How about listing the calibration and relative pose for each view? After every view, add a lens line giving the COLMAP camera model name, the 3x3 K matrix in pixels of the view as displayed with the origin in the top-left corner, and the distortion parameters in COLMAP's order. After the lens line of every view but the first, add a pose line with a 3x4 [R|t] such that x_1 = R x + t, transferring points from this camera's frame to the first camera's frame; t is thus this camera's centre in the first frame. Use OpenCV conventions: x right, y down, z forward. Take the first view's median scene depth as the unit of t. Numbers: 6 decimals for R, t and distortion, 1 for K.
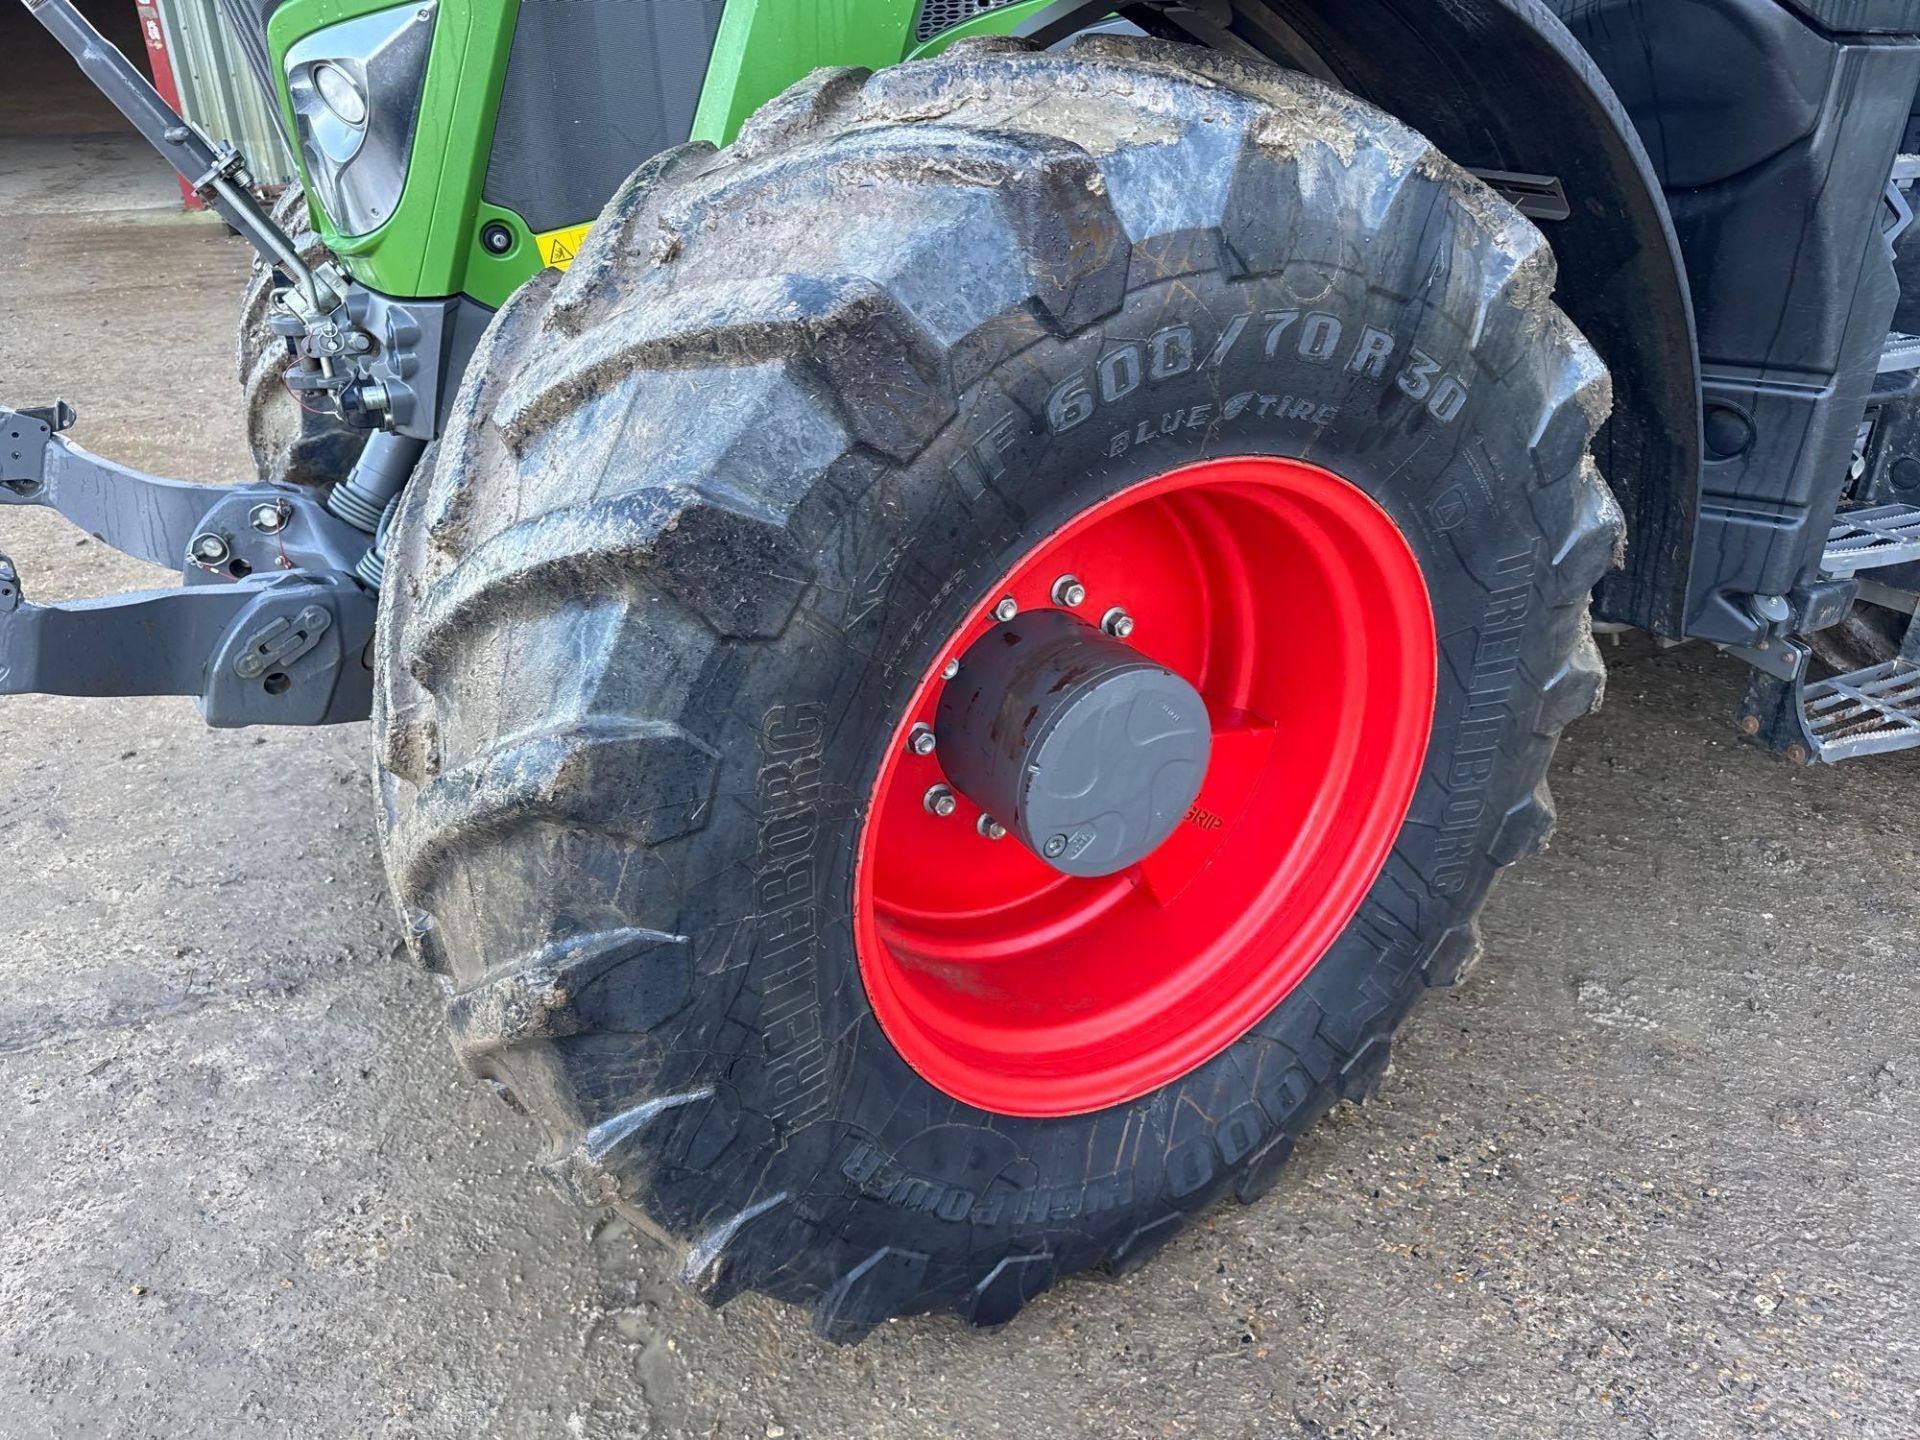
lens RADIAL K [[1327.5, 0, 949.3], [0, 1327.5, 731.2], [0, 0, 1]] dist [0.066279, -0.075066]
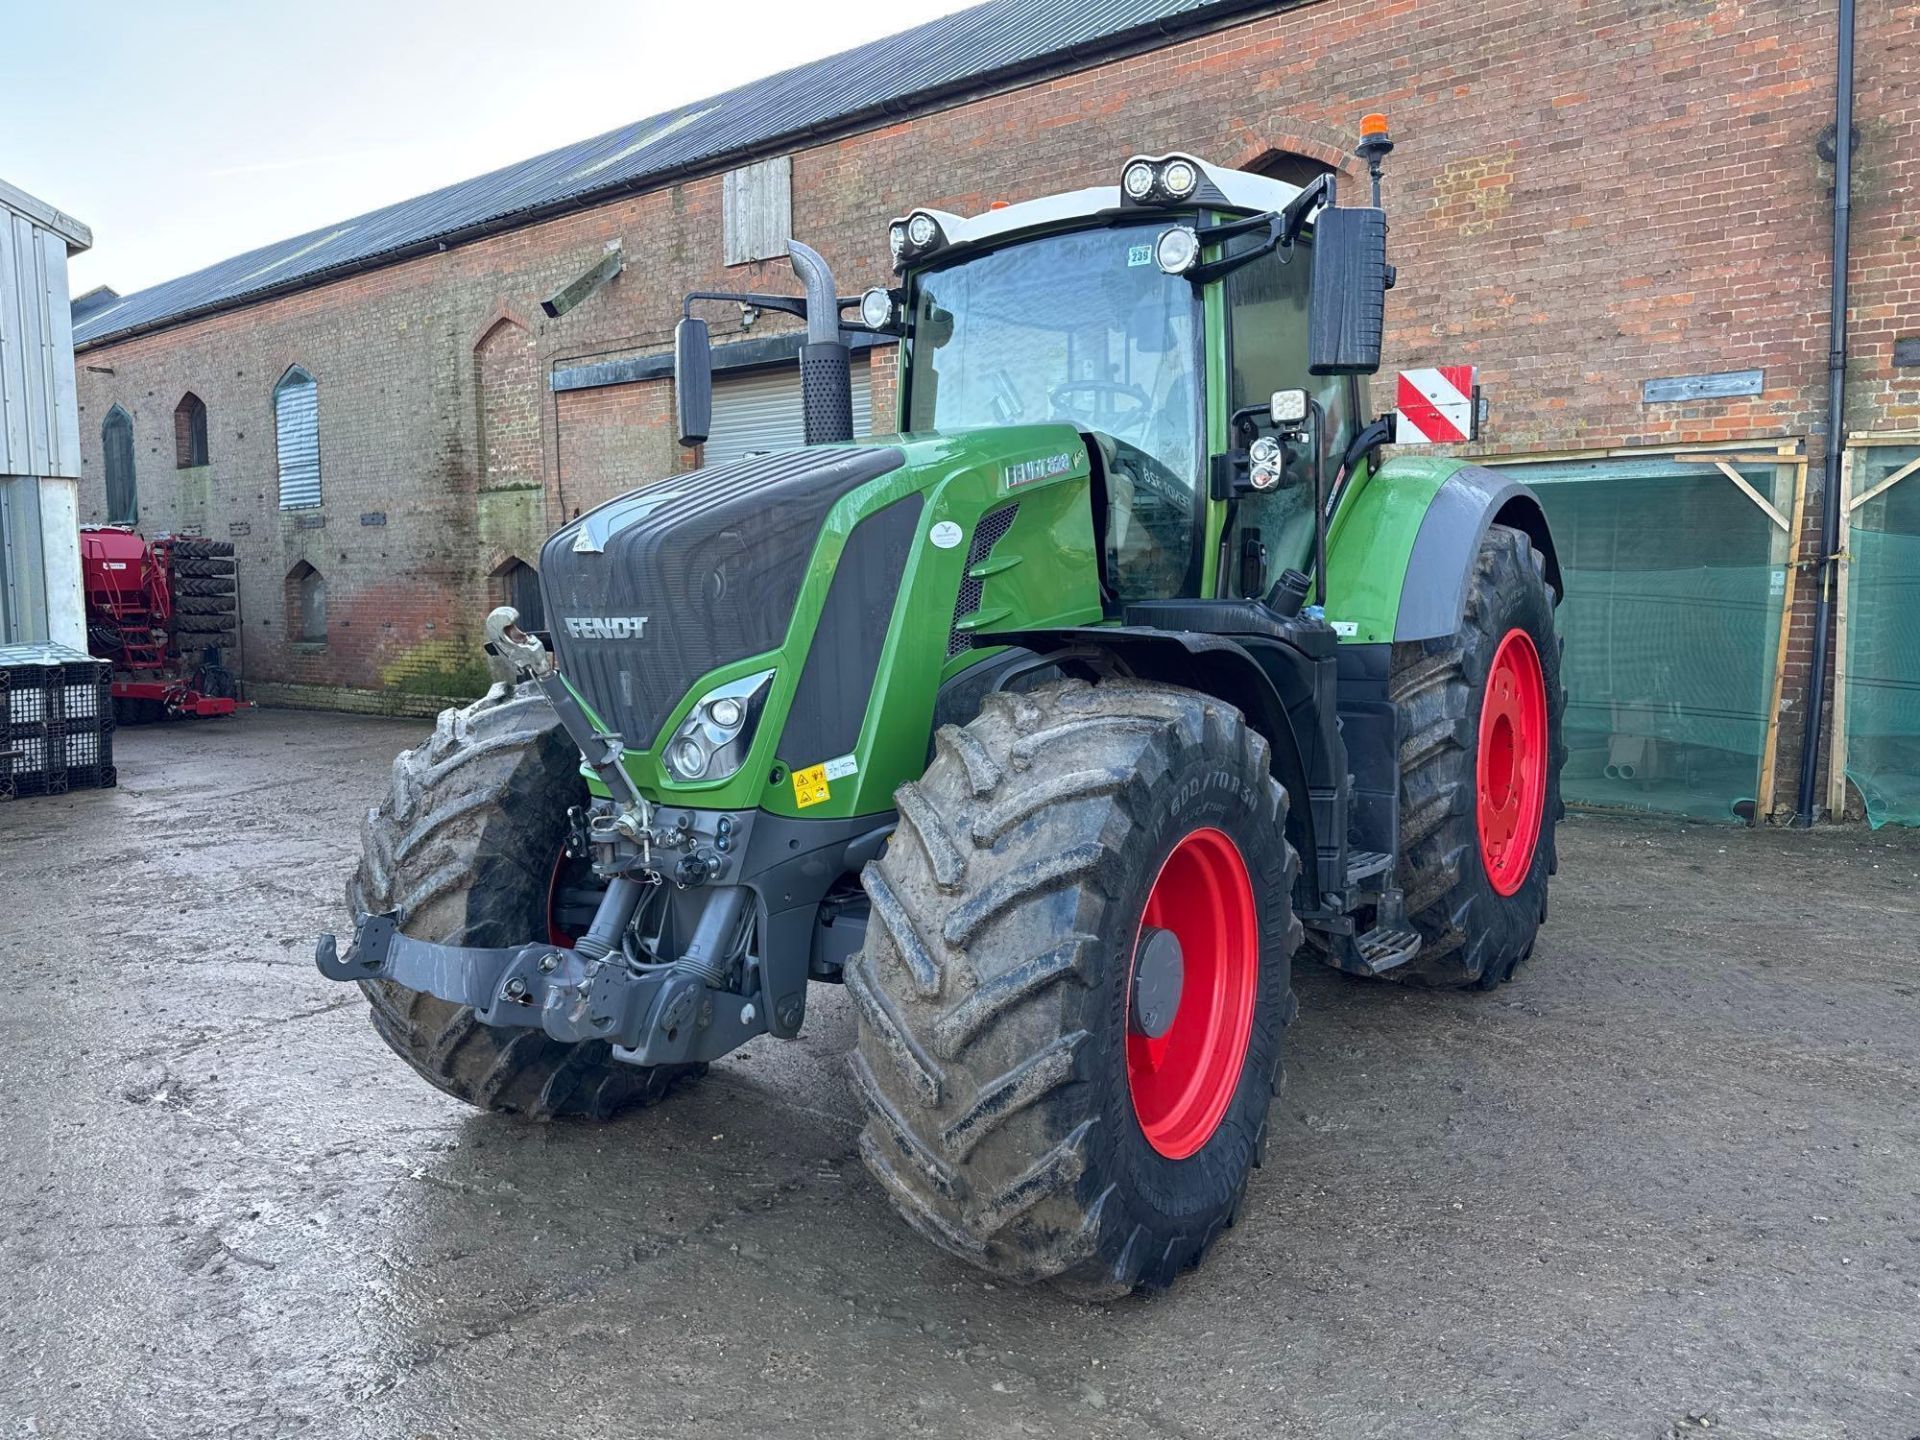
lens RADIAL K [[1366.3, 0, 960.0], [0, 1366.3, 720.0], [0, 0, 1]] dist [0.040270, -0.036792]
pose [[0.894790, -0.057893, 0.442718, -1.371593], [0.220297, 0.919704, -0.324982, 0.354616], [-0.388355, 0.388320, 0.835696, -1.081576]]
